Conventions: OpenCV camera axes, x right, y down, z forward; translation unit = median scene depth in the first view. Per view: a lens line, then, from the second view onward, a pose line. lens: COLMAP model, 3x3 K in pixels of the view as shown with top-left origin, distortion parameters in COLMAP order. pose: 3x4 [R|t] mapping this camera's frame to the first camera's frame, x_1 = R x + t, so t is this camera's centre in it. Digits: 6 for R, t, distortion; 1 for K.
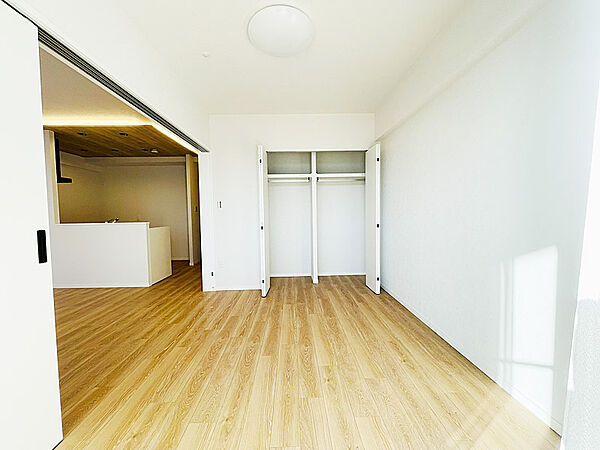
lens RADIAL K [[242.2, 0, 297.3], [0, 242.2, 225.1], [0, 0, 1]] dist [-0.007754, 0.001312]
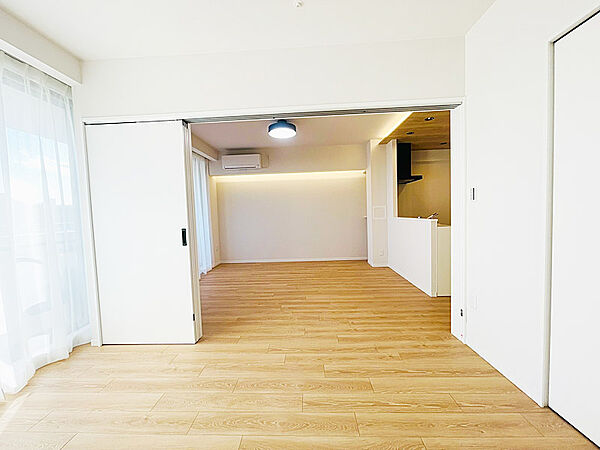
lens RADIAL K [[242.2, 0, 298.2], [0, 242.2, 225.2], [0, 0, 1]] dist [-0.007754, 0.001312]
pose [[-0.067426, 0.070389, -0.995238, 0.333105], [-0.010770, 0.997399, 0.071271, -0.065234], [0.997666, 0.015524, -0.066493, 0.867956]]
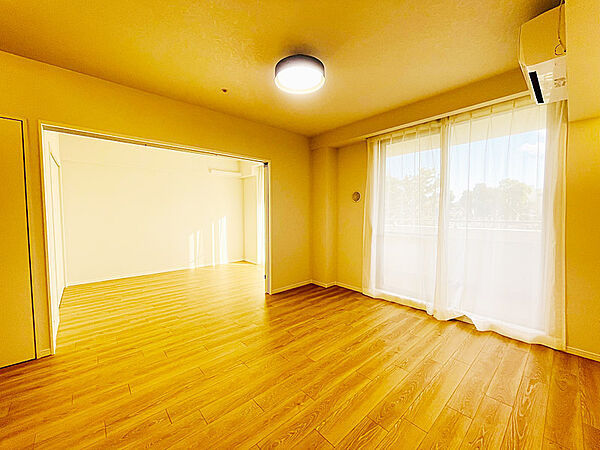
lens RADIAL K [[242.2, 0, 294.5], [0, 242.2, 225.1], [0, 0, 1]] dist [-0.007754, 0.001312]
pose [[-0.638319, -0.021456, 0.769473, -1.679616], [0.046360, 0.996725, 0.066250, -0.082584], [-0.768375, 0.077961, -0.635234, 1.218379]]
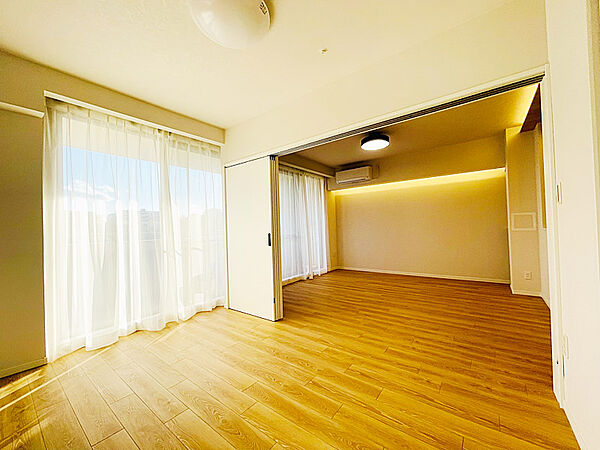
lens RADIAL K [[242.2, 0, 297.6], [0, 242.2, 227.2], [0, 0, 1]] dist [-0.007754, 0.001312]
pose [[-0.632852, 0.032601, -0.773586, 0.328420], [0.005783, 0.999284, 0.037381, -0.063154], [0.774251, 0.019183, -0.632587, 1.236866]]
